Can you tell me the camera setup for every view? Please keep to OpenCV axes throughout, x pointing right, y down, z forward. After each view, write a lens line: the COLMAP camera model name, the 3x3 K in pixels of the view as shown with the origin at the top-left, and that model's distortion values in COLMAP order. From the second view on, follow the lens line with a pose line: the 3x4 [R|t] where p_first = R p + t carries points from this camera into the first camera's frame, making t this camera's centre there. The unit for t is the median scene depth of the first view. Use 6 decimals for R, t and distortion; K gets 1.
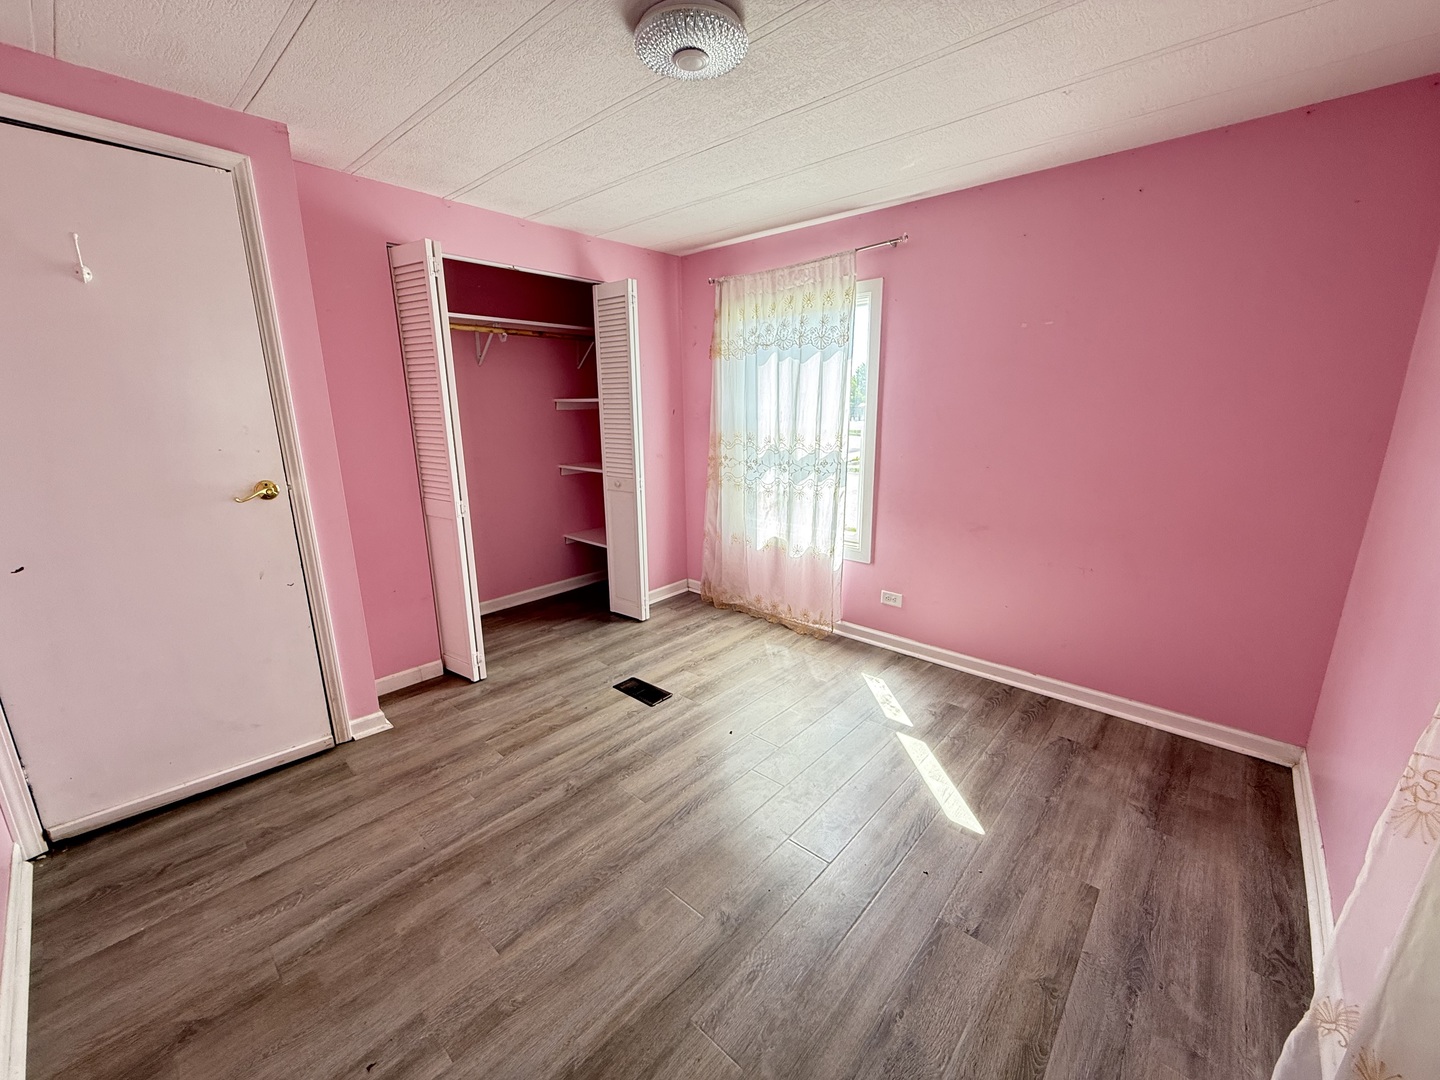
lens RADIAL K [[575.1, 0, 715.9], [0, 575.1, 541.3], [0, 0, 1]] dist [0.000207, 0.000102]
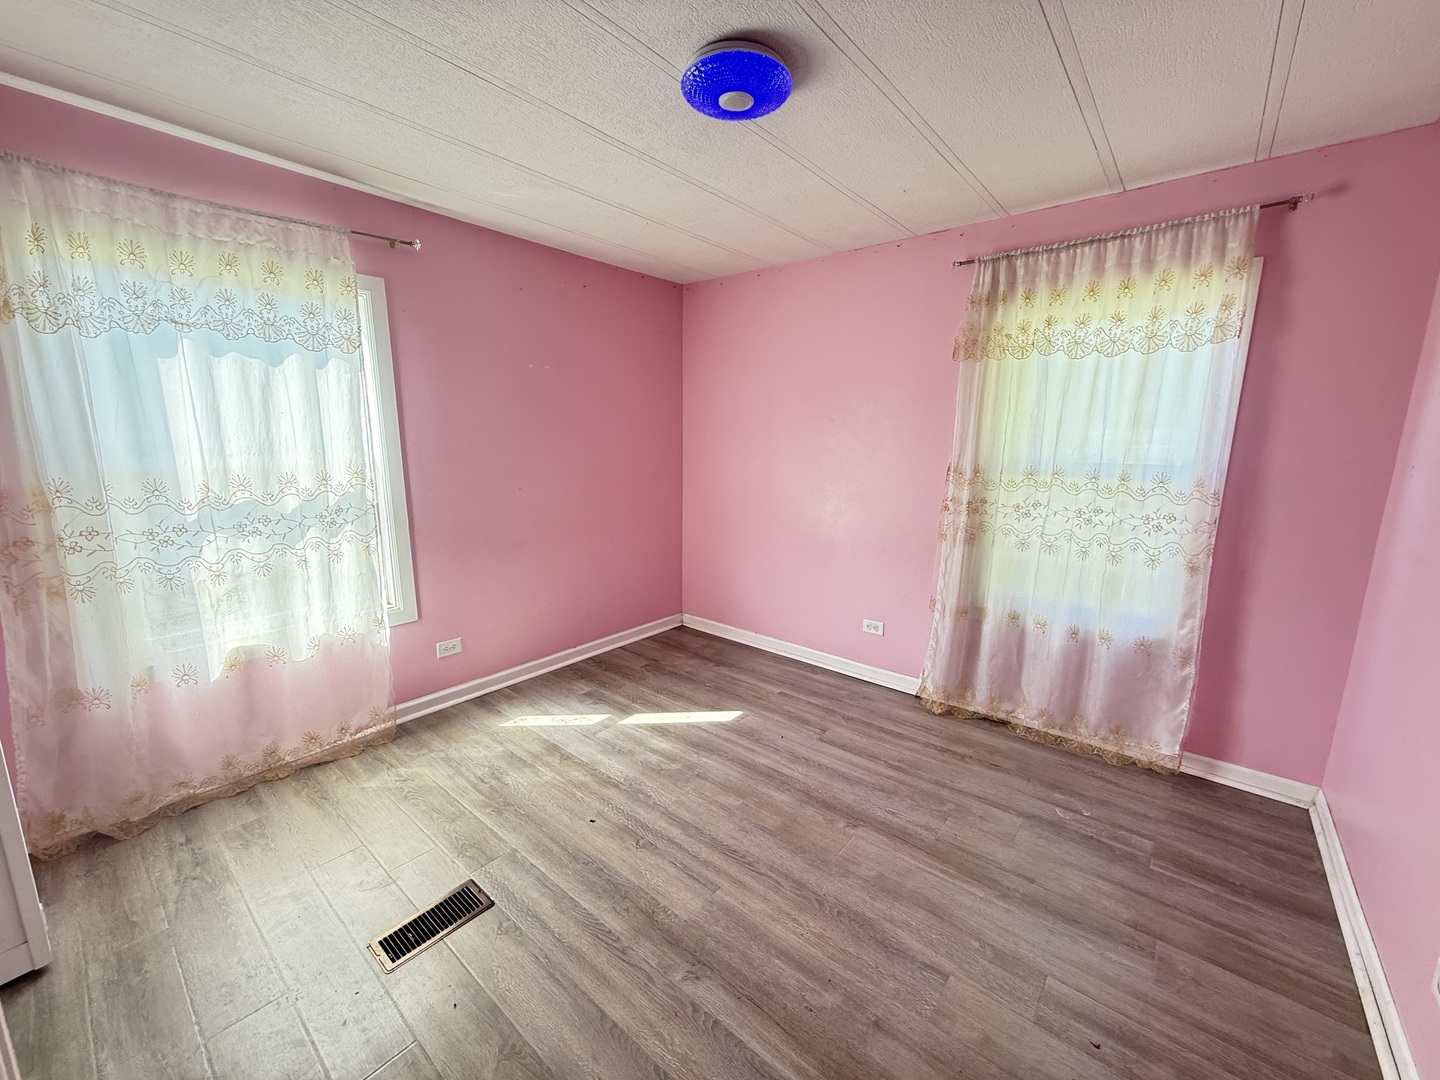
lens RADIAL K [[575.1, 0, 719.0], [0, 575.1, 540.0], [0, 0, 1]] dist [0.000207, 0.000102]
pose [[-0.034879, -0.174658, 0.984011, -0.658008], [0.224666, 0.958038, 0.178012, -0.147359], [-0.973811, 0.227283, 0.005824, 0.658918]]
